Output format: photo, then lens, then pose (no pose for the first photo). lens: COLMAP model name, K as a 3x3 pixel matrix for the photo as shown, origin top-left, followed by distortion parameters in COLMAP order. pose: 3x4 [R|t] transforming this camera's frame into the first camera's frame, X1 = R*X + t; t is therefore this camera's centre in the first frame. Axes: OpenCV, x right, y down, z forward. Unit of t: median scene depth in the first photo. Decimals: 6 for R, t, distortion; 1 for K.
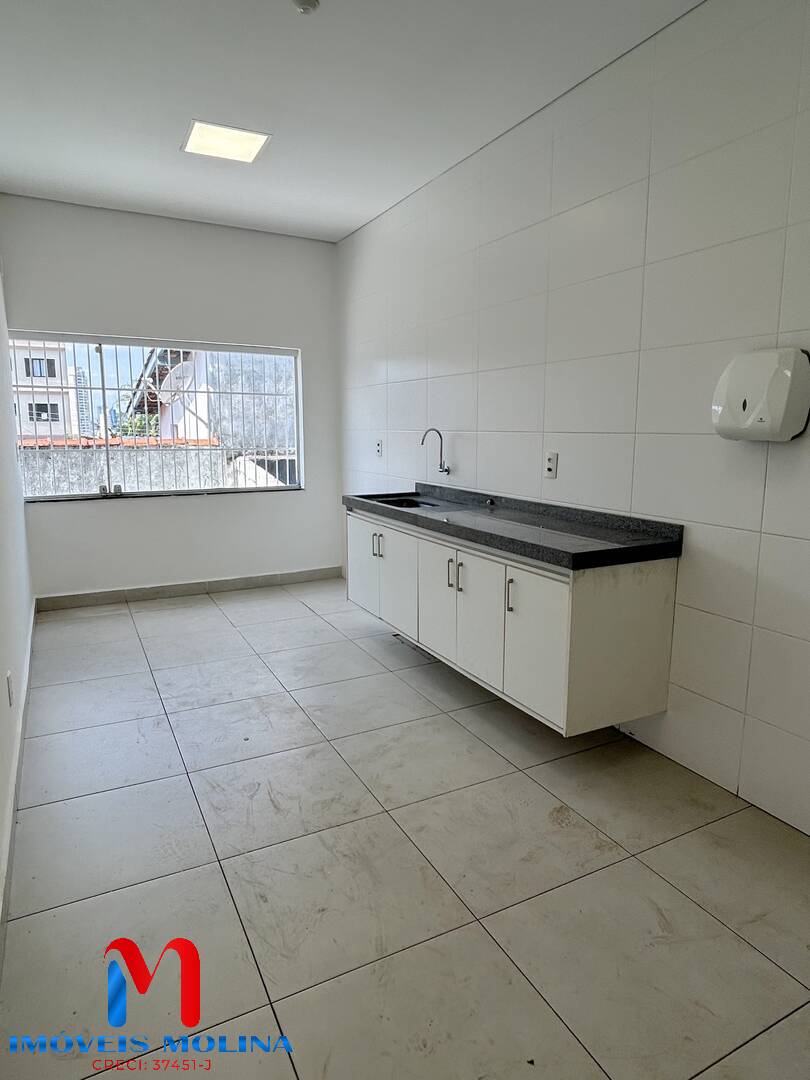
lens RADIAL K [[663.3, 0, 405.0], [0, 663.3, 540.0], [0, 0, 1]] dist [-0.001228, -0.000405]
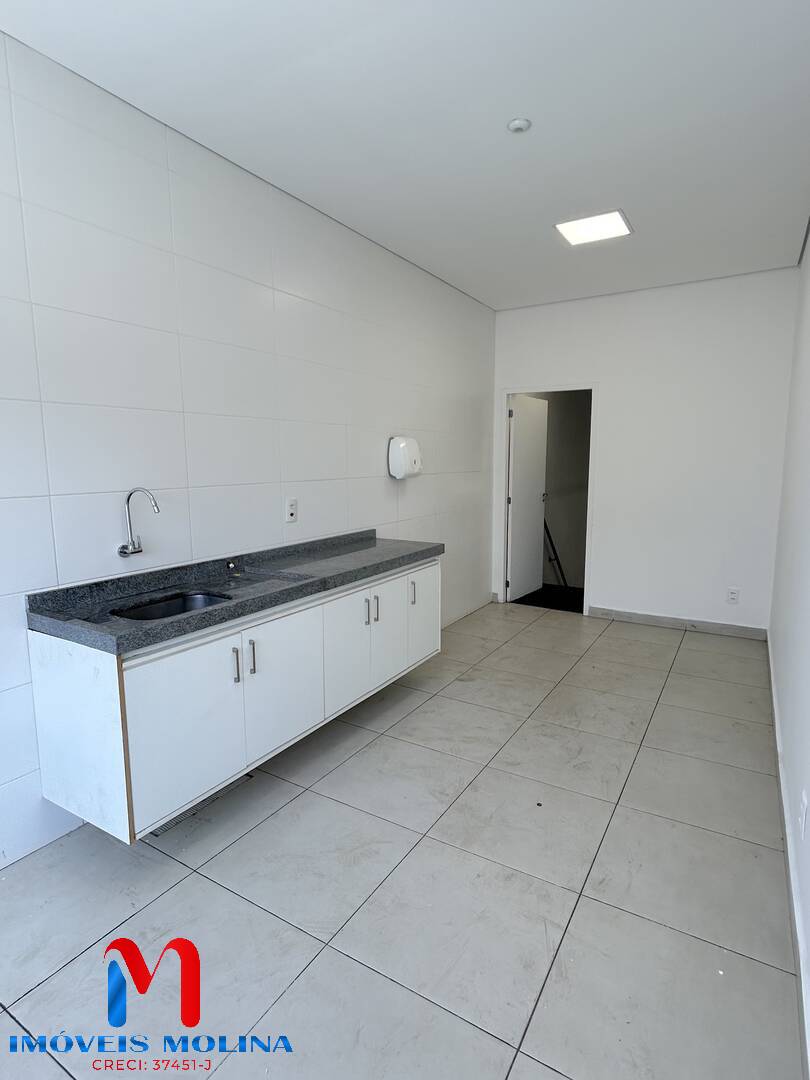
lens RADIAL K [[566.4, 0, 405.0], [0, 566.4, 540.0], [0, 0, 1]] dist [0.002487, 0.000214]
pose [[-0.518938, -0.124441, 0.845705, -0.811265], [0.155738, 0.959025, 0.236679, -0.302520], [-0.840505, 0.254530, -0.478294, 1.507088]]
